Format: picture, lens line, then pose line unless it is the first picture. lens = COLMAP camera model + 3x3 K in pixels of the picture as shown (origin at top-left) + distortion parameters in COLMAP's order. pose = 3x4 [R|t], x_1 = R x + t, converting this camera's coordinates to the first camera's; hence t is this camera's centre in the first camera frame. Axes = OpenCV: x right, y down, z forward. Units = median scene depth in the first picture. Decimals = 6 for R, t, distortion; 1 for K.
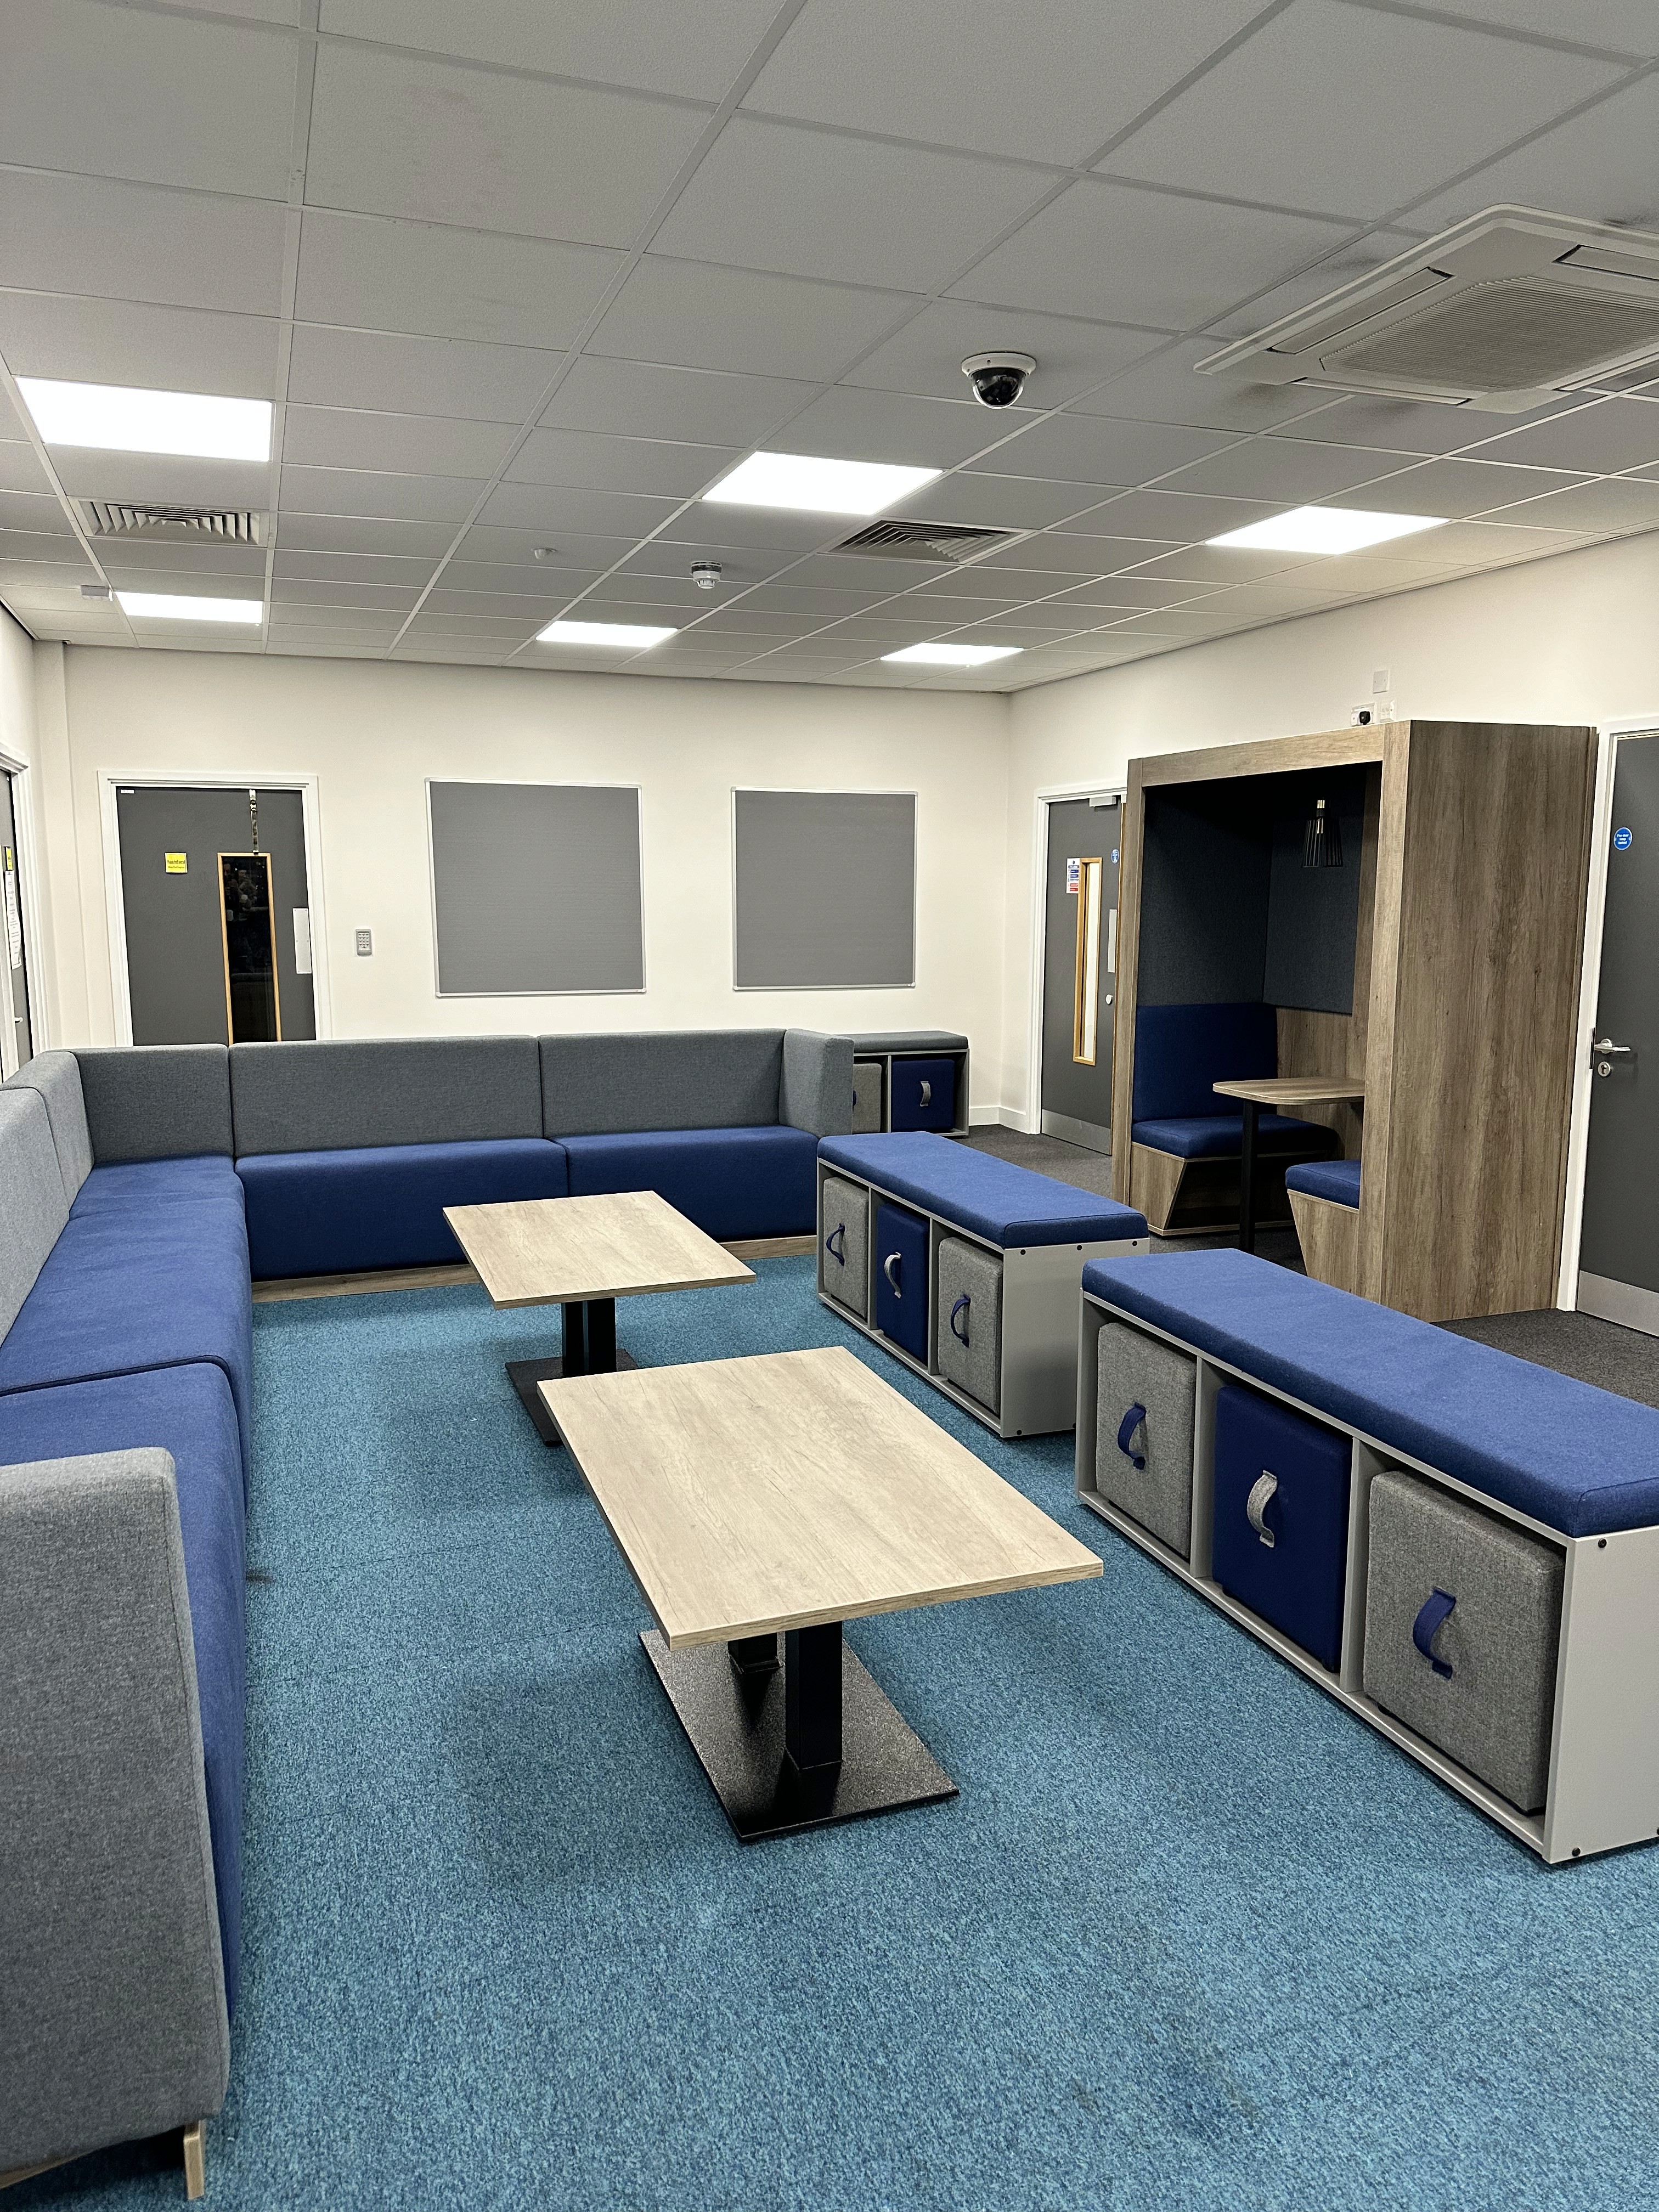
lens RADIAL K [[1561.6, 0, 846.7], [0, 1561.6, 1099.6], [0, 0, 1]] dist [0.061131, -0.068778]
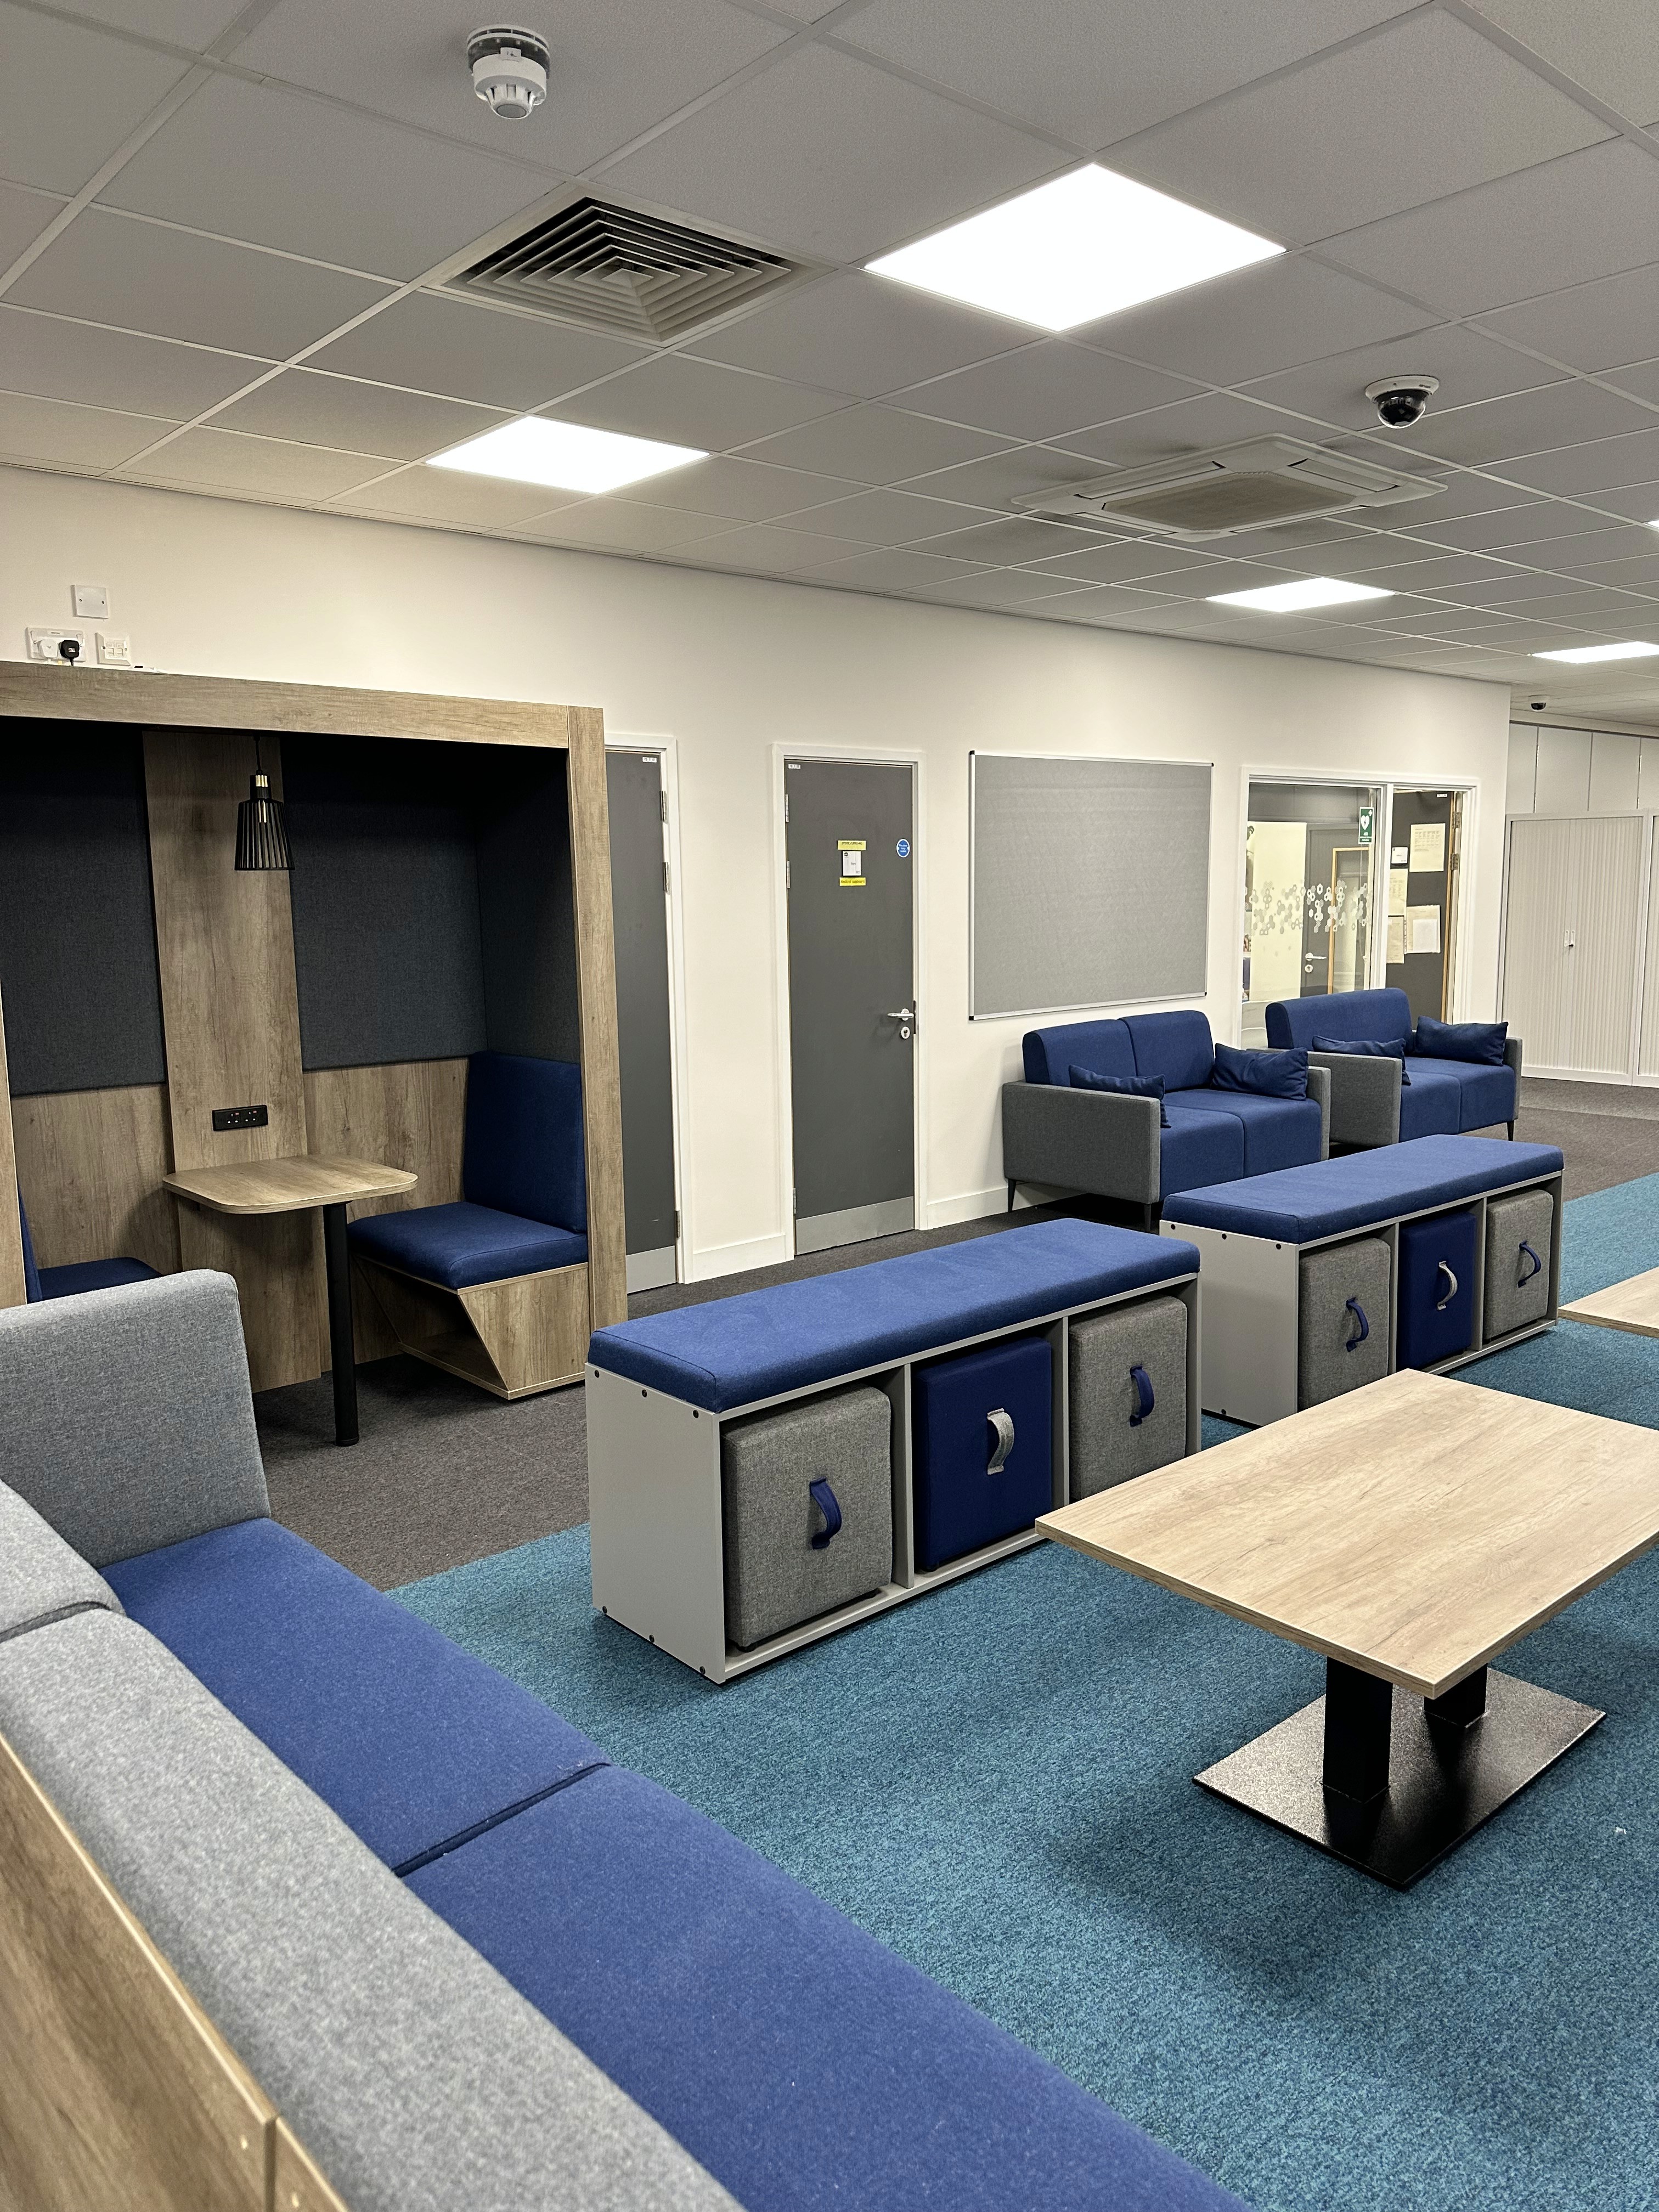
lens RADIAL K [[1561.6, 0, 834.7], [0, 1561.6, 1096.3], [0, 0, 1]] dist [0.061131, -0.068778]
pose [[-0.352391, -0.133264, 0.926316, -0.739587], [0.145630, 0.969943, 0.194942, -0.223551], [-0.924453, 0.203595, -0.322392, 1.529756]]
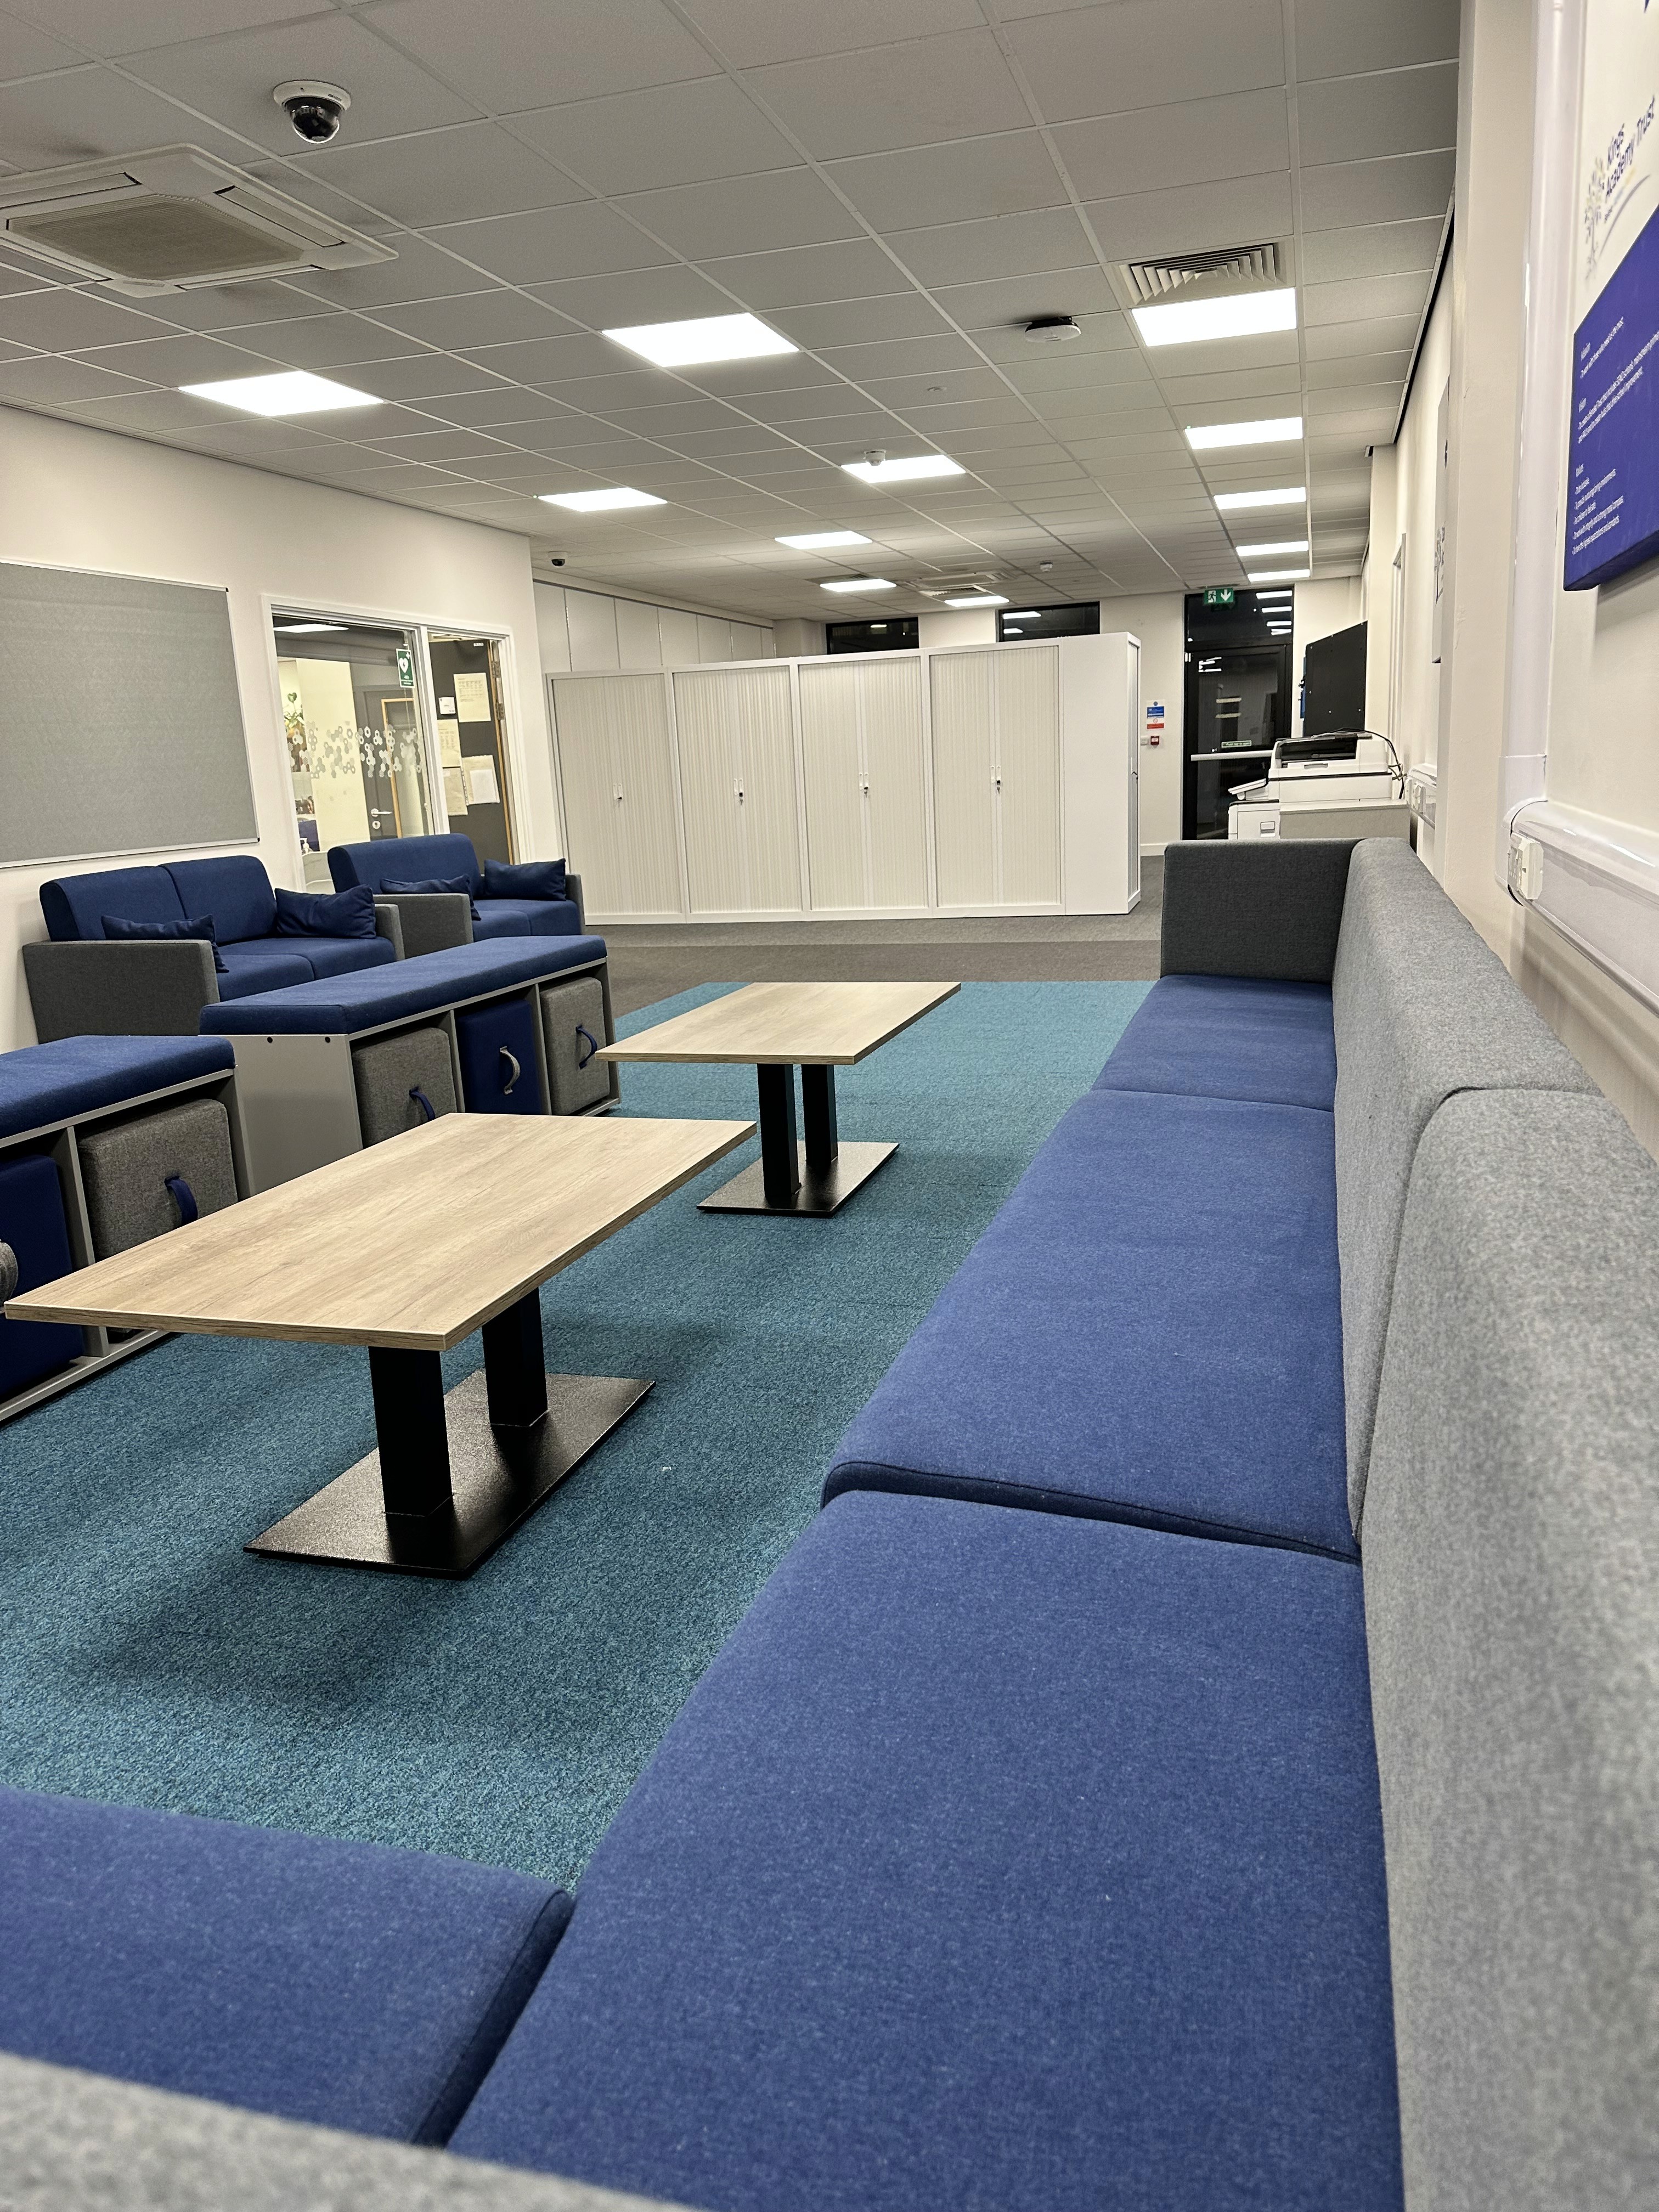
lens RADIAL K [[1561.6, 0, 828.0], [0, 1561.6, 1093.5], [0, 0, 1]] dist [0.061131, -0.068778]
pose [[-0.788915, -0.093835, 0.607296, -0.748864], [0.135347, 0.937470, 0.320674, -0.084671], [-0.599412, 0.335180, -0.726884, 1.466440]]
